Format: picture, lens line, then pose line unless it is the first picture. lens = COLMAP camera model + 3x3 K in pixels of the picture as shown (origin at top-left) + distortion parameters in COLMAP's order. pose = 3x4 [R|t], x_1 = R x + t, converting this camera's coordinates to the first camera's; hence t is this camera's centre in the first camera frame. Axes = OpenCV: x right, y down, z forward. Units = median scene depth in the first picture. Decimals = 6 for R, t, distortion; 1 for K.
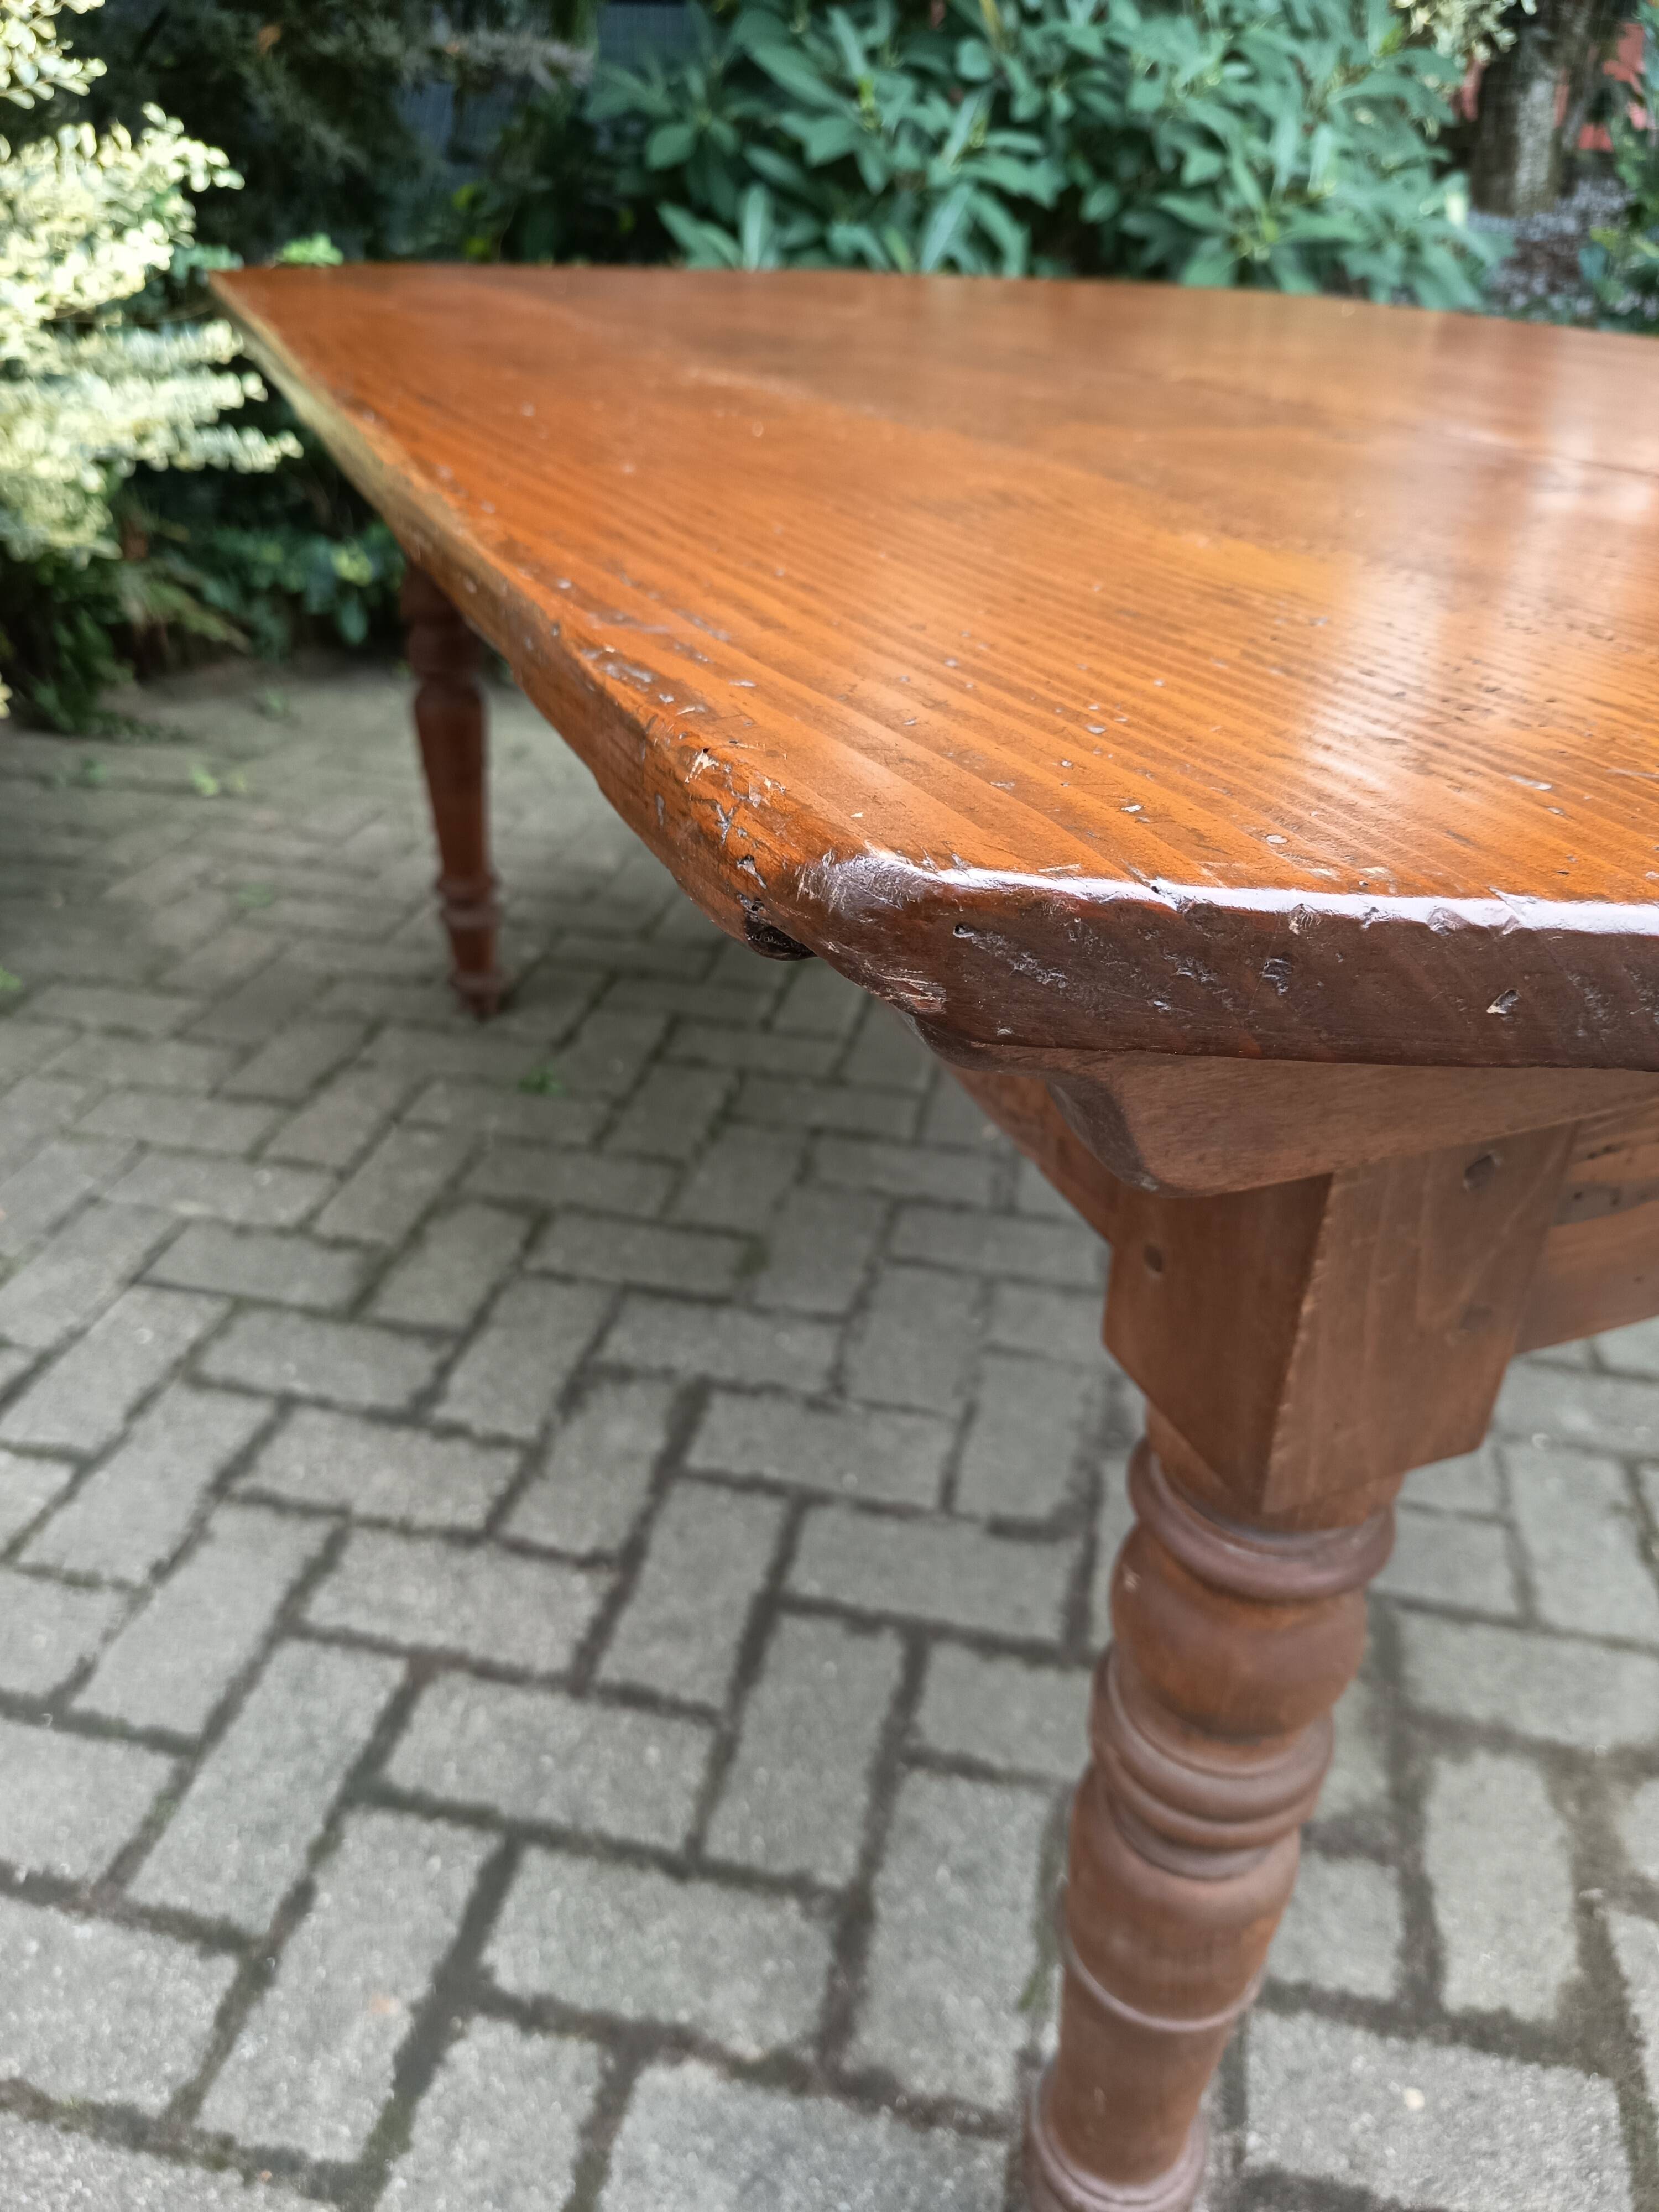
lens RADIAL K [[1643.0, 0, 855.2], [0, 1643.0, 1084.9], [0, 0, 1]] dist [-0.018268, -0.007430]
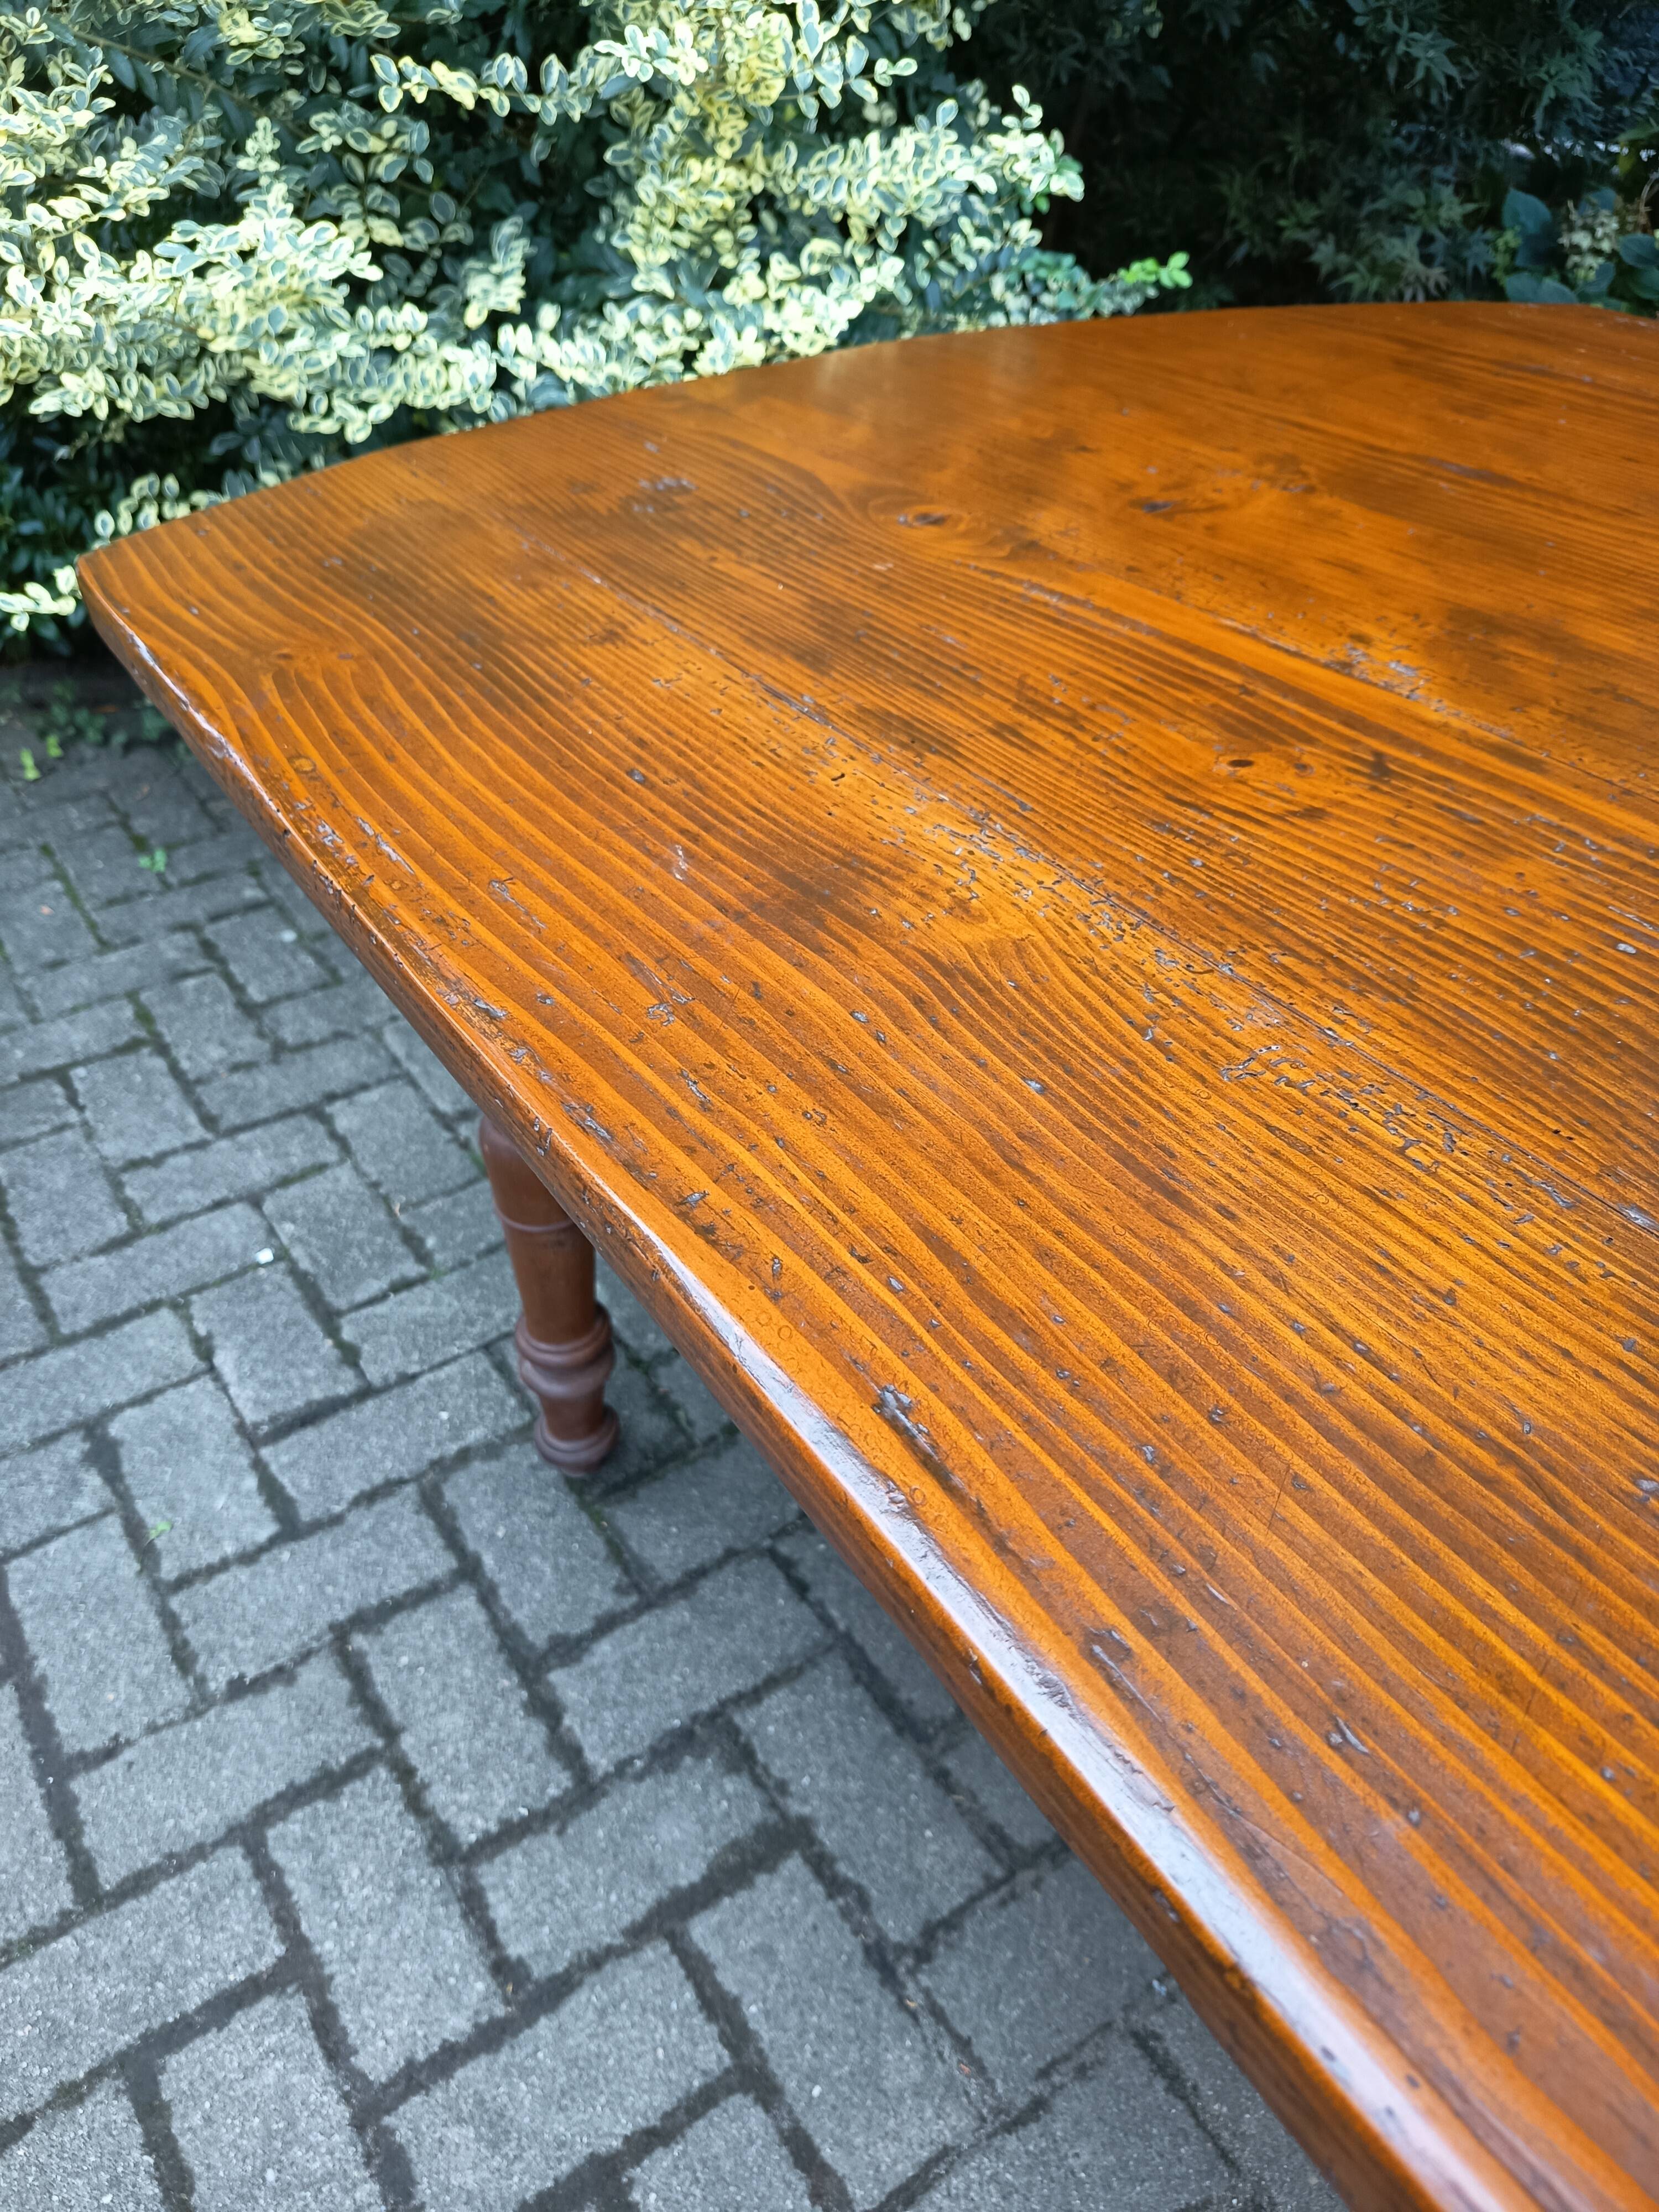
lens RADIAL K [[1599.5, 0, 789.0], [0, 1599.5, 1102.8], [0, 0, 1]] dist [0.034913, -0.051290]
pose [[0.705568, 0.411504, -0.576921, 0.275692], [-0.335325, 0.911084, 0.239756, -0.430758], [0.624284, 0.024292, 0.780820, 0.440941]]
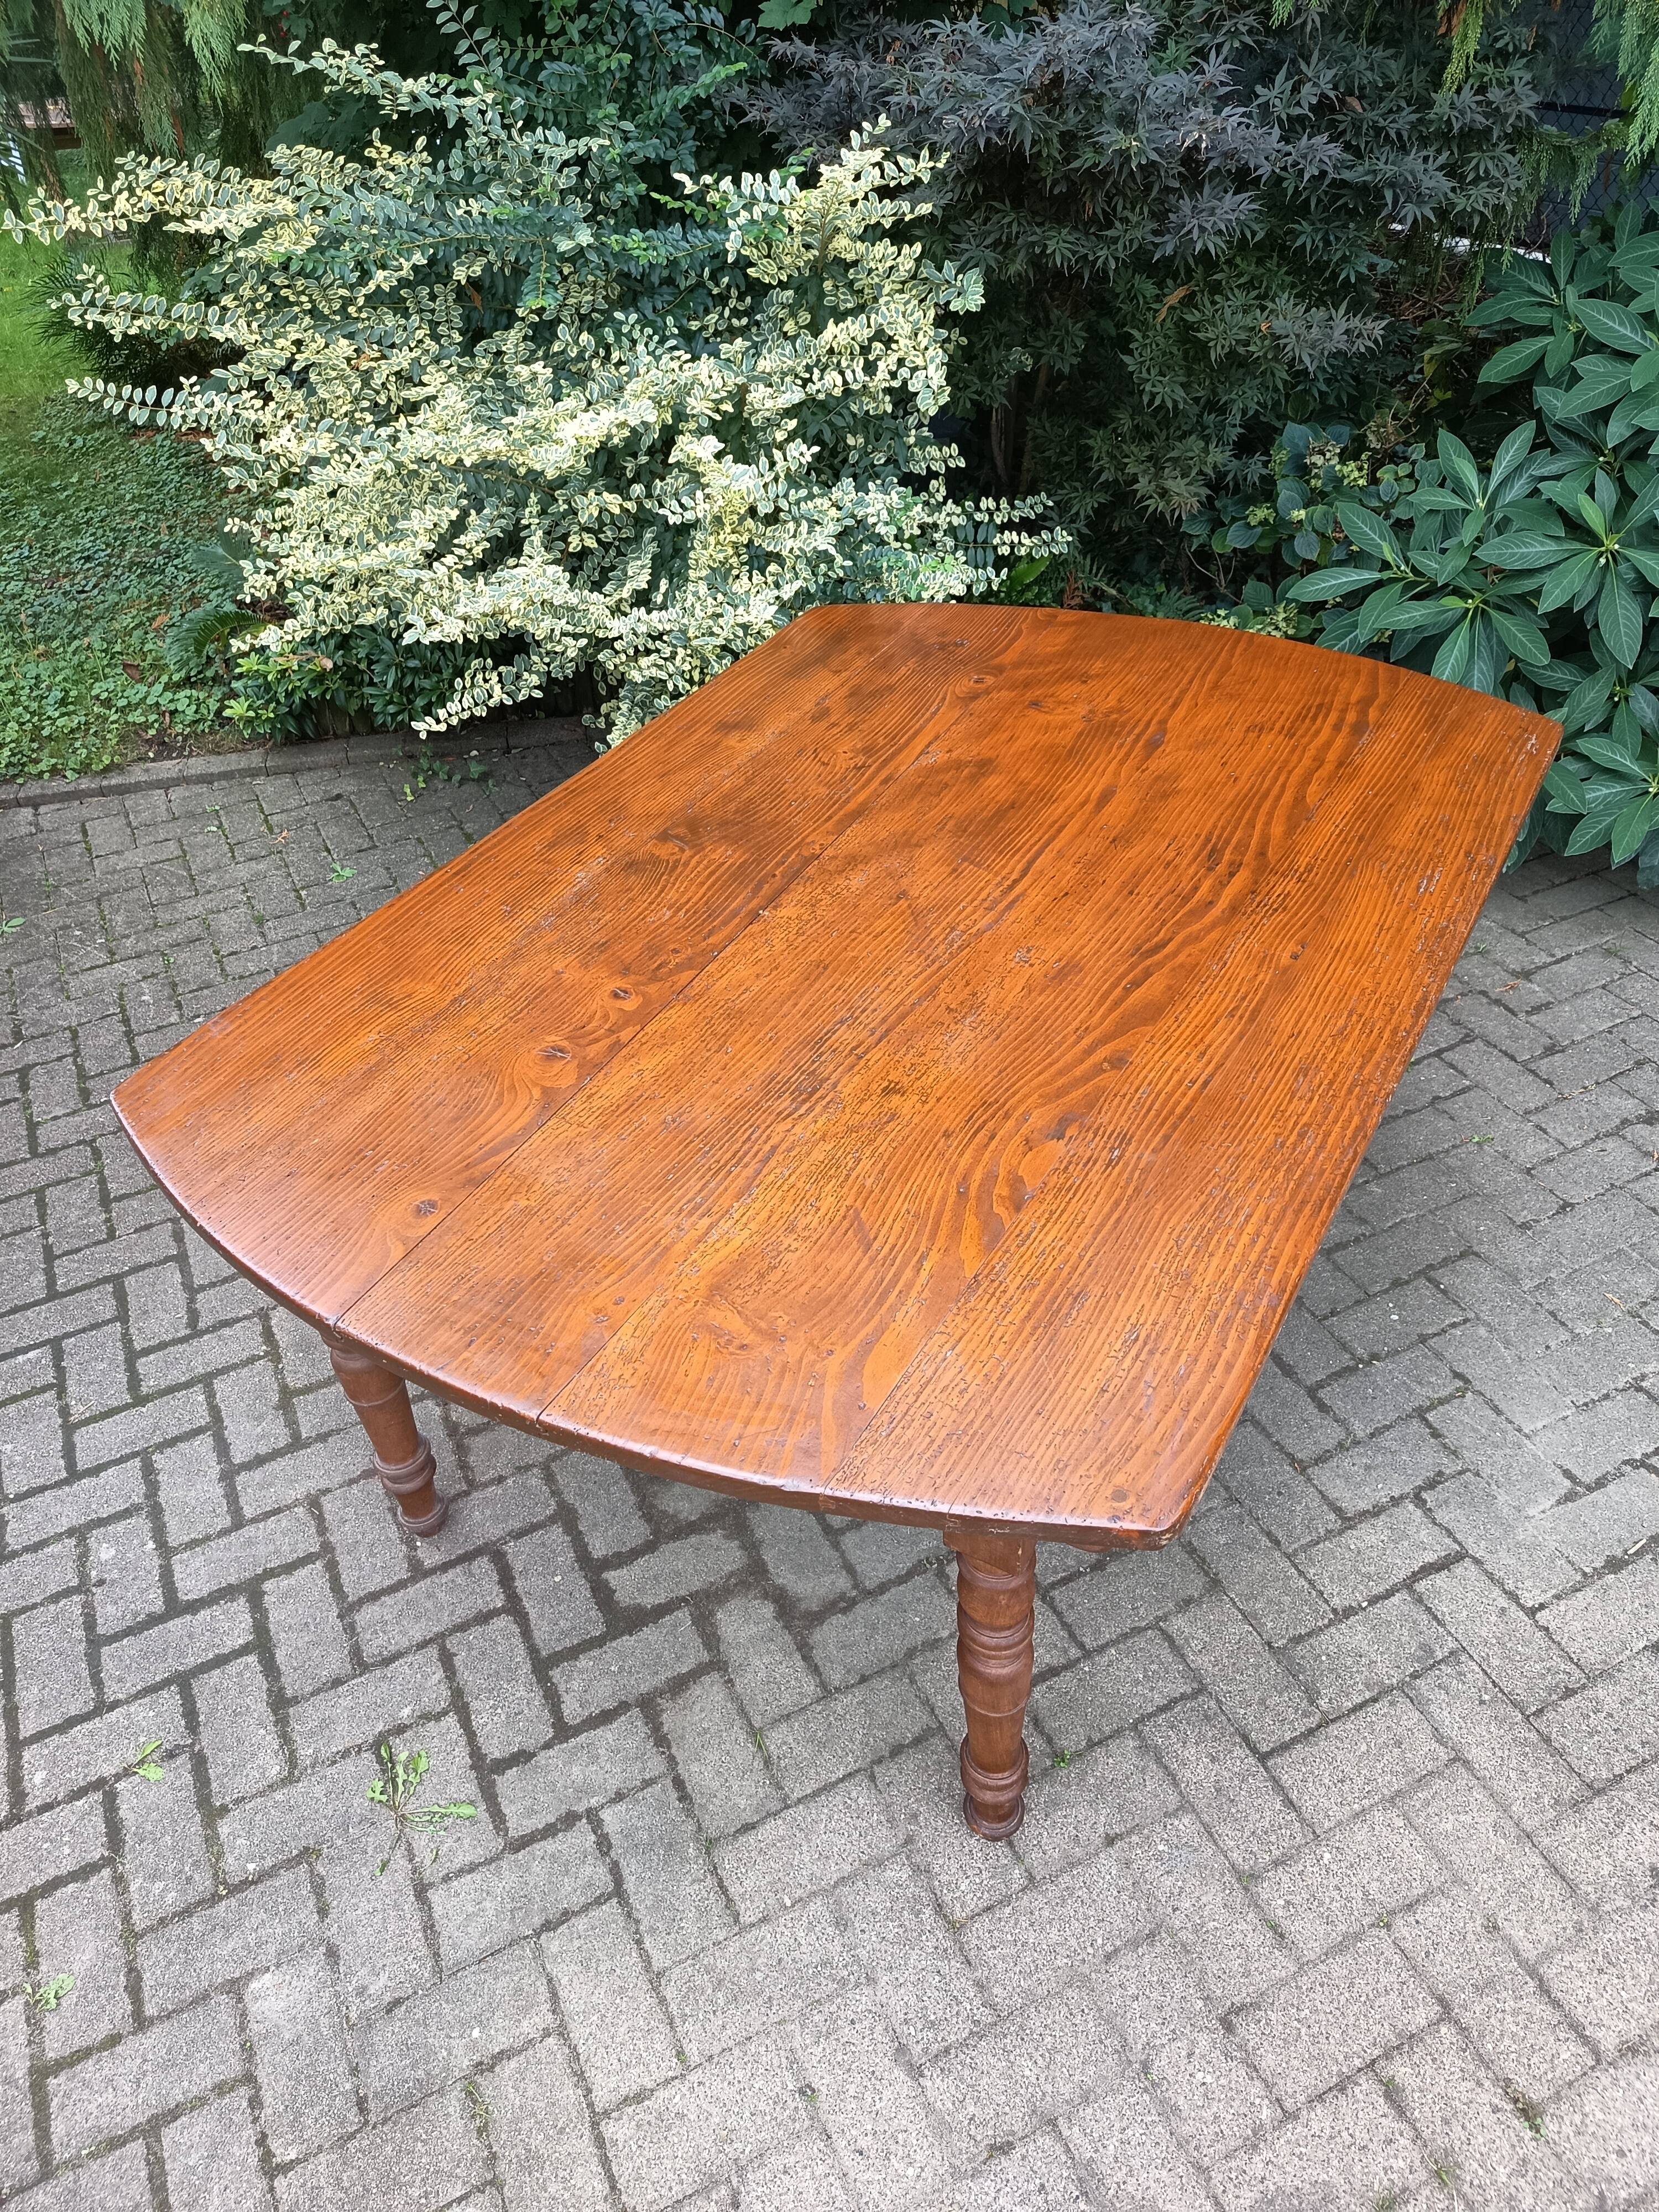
lens RADIAL K [[1599.5, 0, 817.1], [0, 1599.5, 1109.0], [0, 0, 1]] dist [0.034913, -0.051290]
pose [[0.598688, 0.432345, -0.674278, 1.592974], [-0.315396, 0.901051, 0.297713, -0.747105], [0.736273, 0.034427, 0.675808, -0.351005]]
